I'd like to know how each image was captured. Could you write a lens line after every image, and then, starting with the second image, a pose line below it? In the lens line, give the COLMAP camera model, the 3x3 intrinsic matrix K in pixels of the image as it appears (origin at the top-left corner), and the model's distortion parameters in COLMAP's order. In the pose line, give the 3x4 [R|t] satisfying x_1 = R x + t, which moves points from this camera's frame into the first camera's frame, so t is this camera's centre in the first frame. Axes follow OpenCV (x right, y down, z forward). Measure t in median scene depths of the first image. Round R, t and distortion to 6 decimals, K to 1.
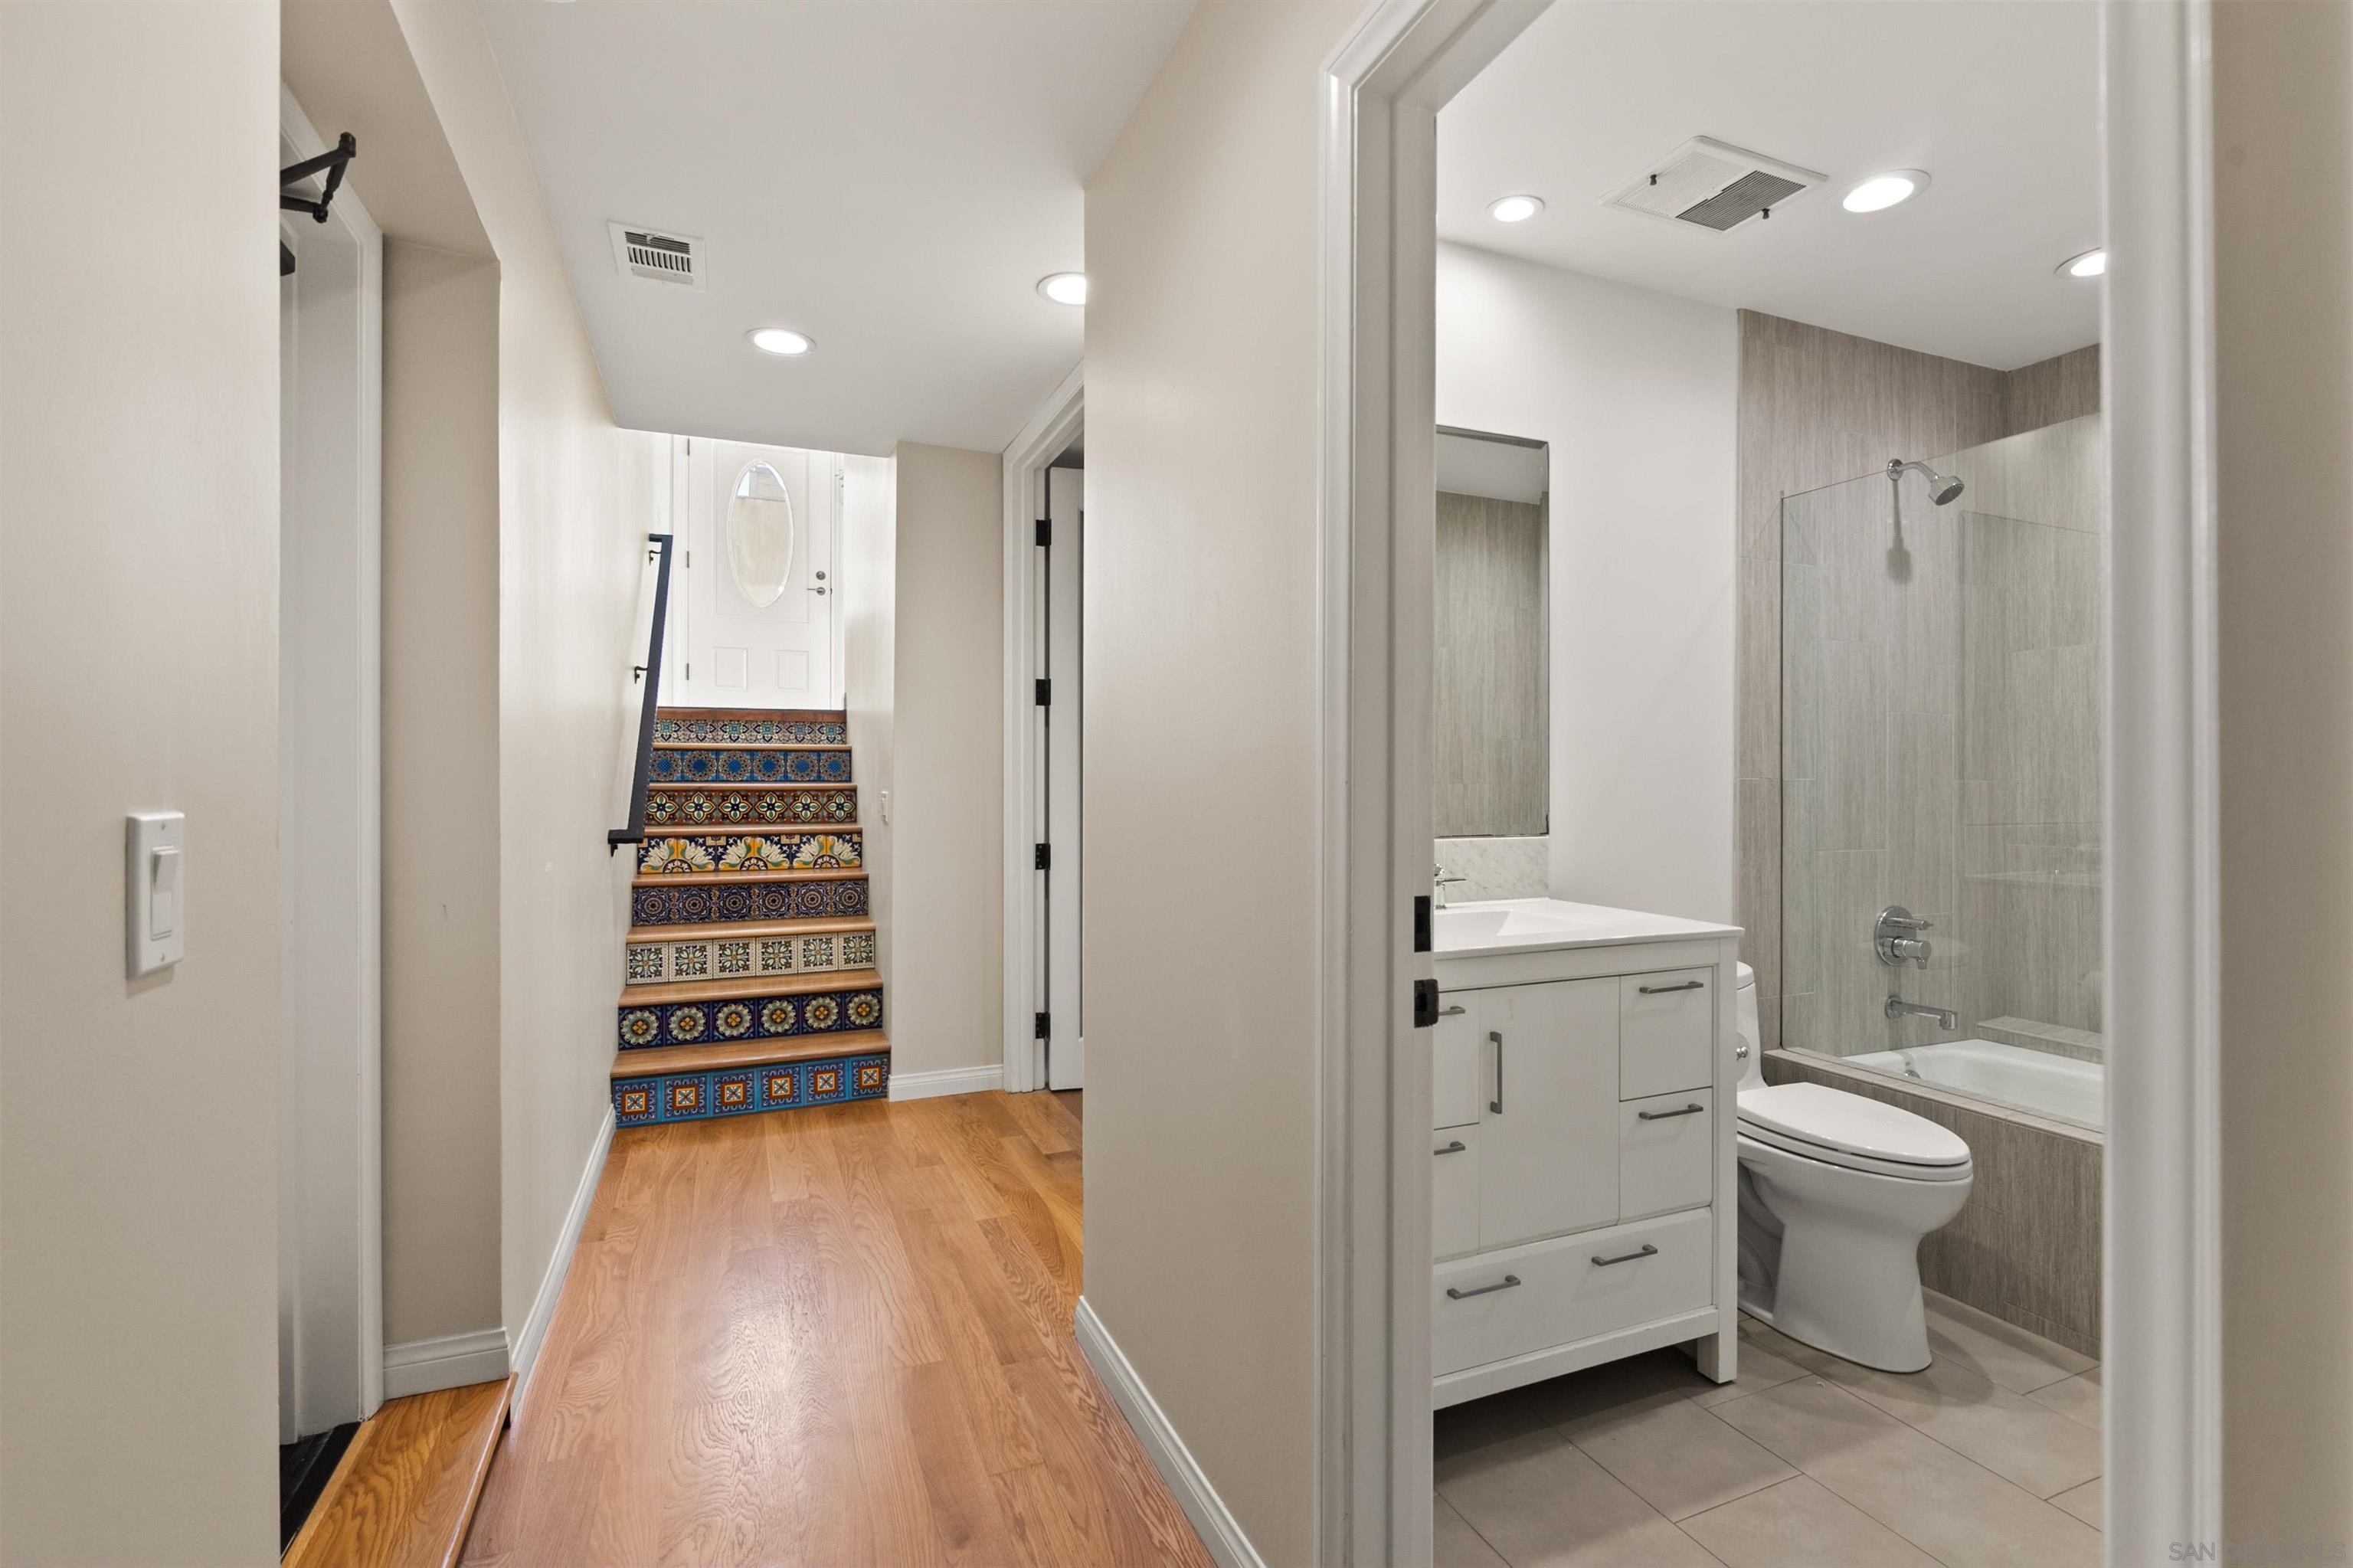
lens RADIAL K [[1057.8, 0, 1185.1], [0, 1057.8, 780.5], [0, 0, 1]] dist [0.001200, -0.002480]
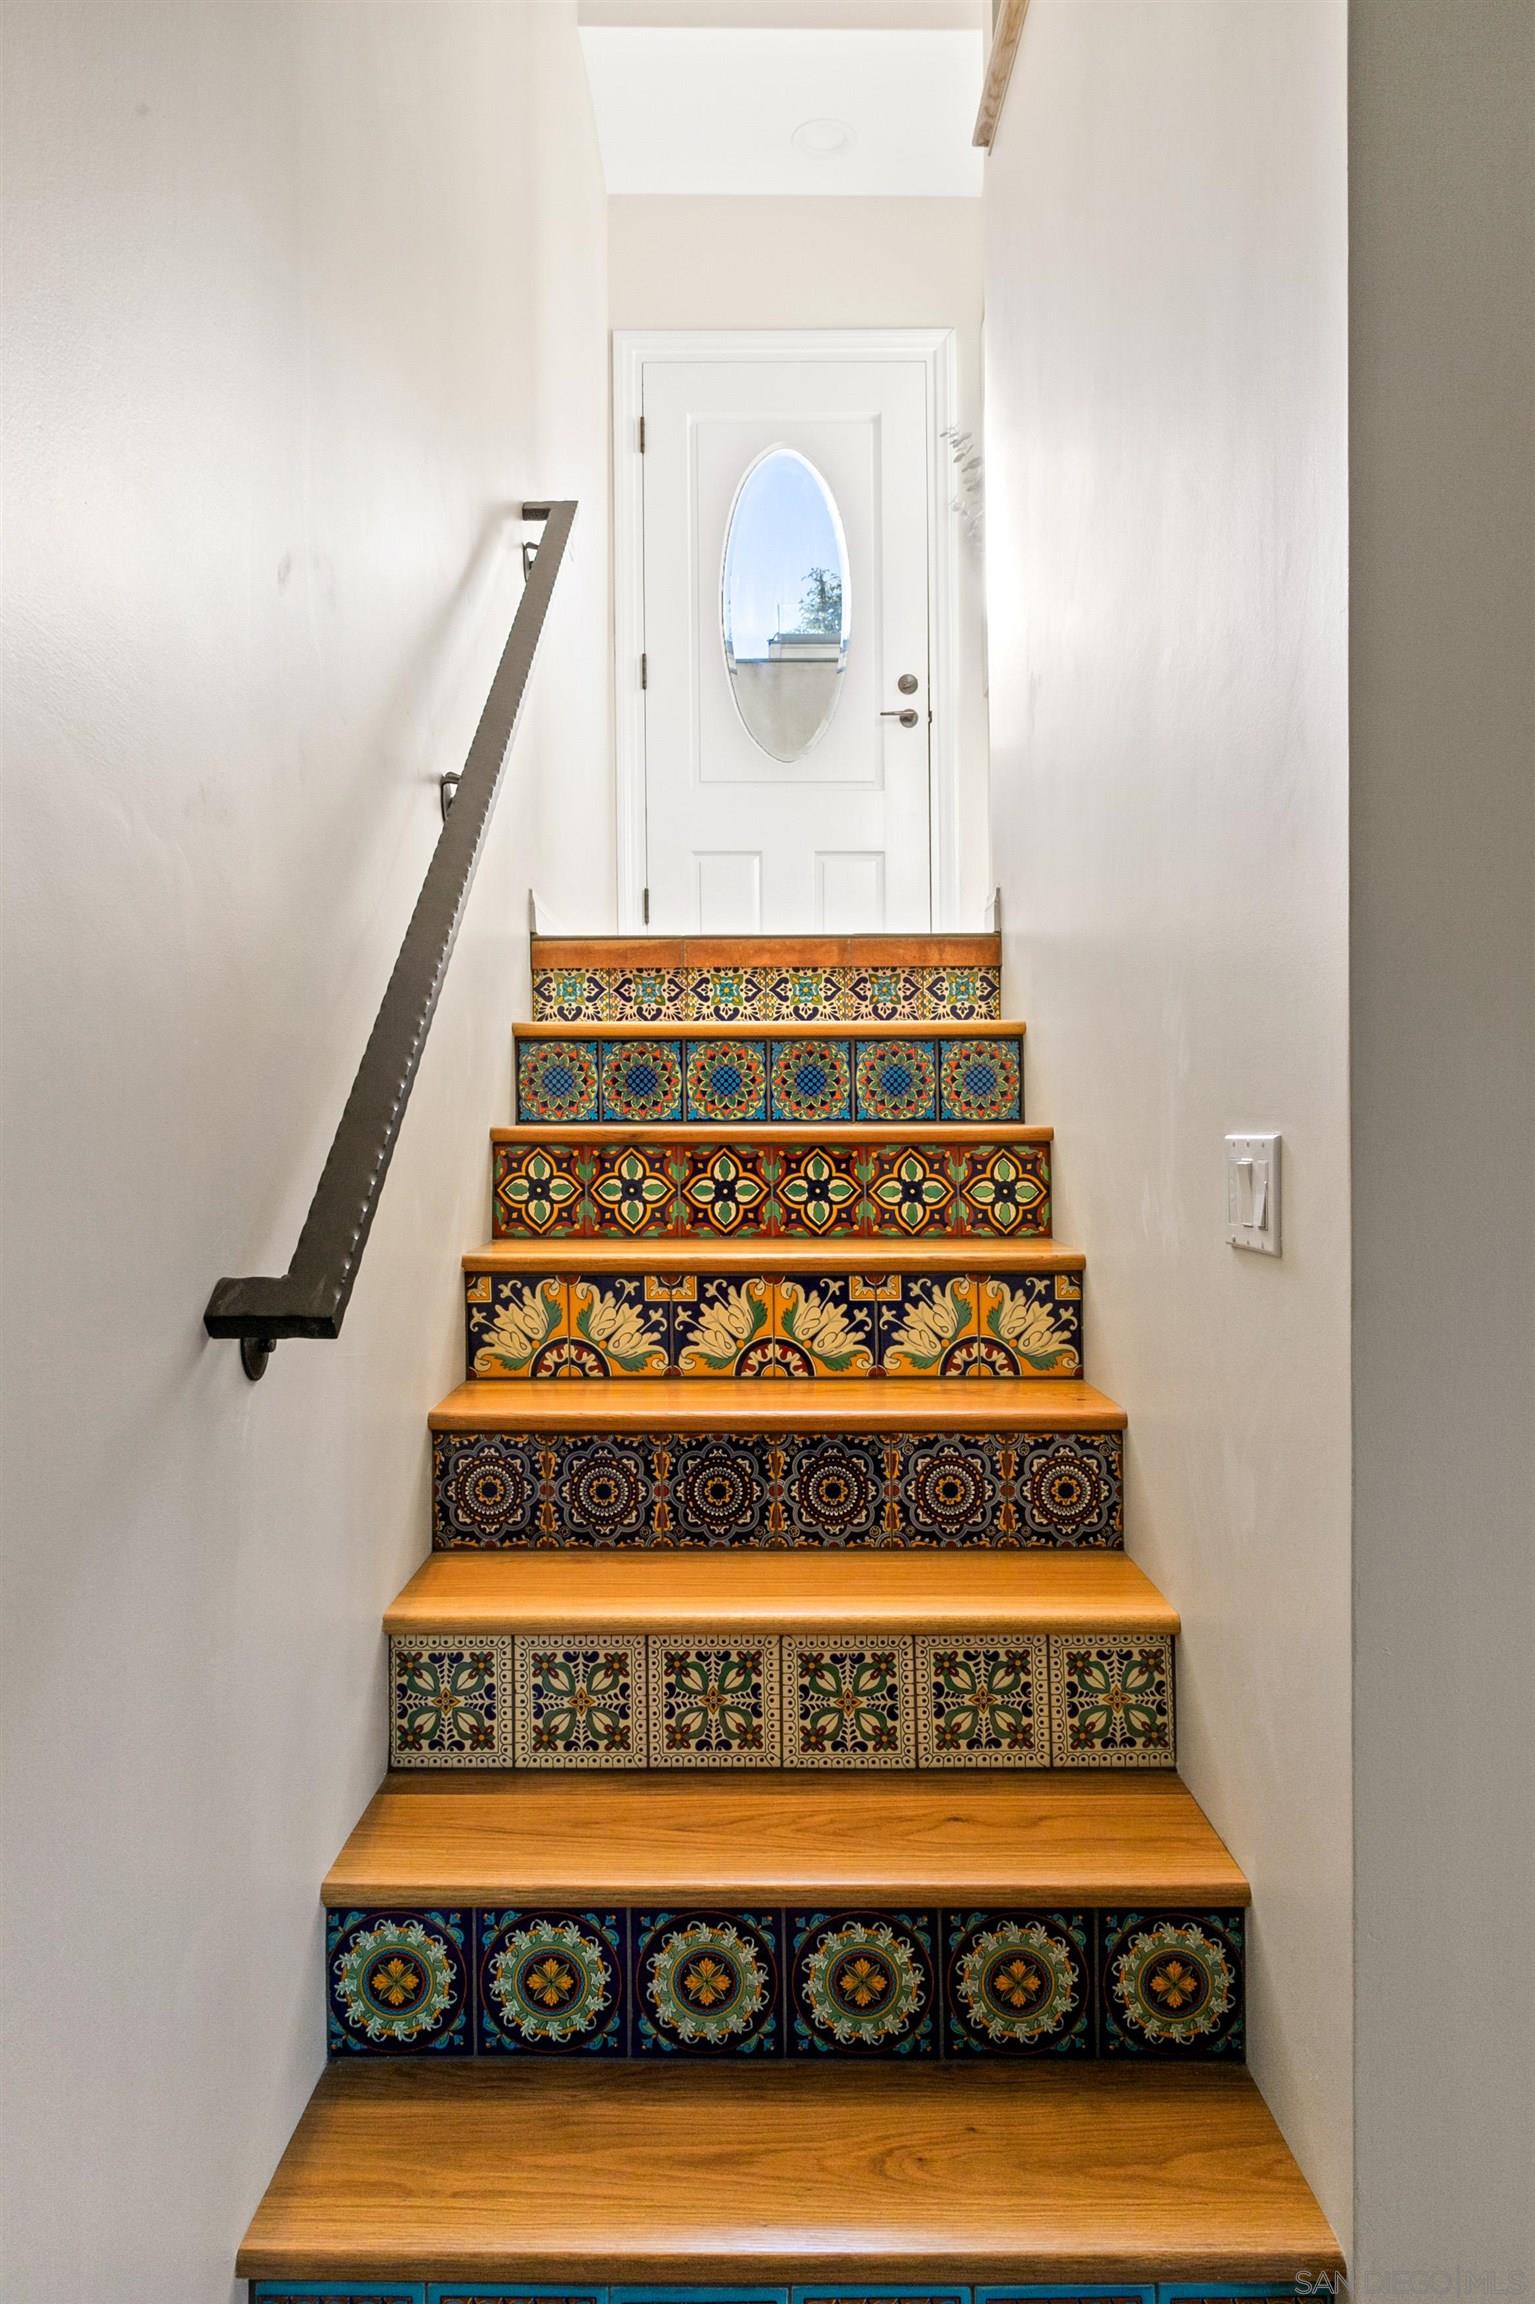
lens RADIAL K [[1529.3, 0, 763.5], [0, 1529.3, 1151.9], [0, 0, 1]] dist [-0.000472, 0.000110]
pose [[0.923798, -0.003485, -0.382864, -0.184478], [0.002886, 0.999994, -0.002138, 0.011409], [0.382869, 0.000870, 0.923802, 0.452080]]
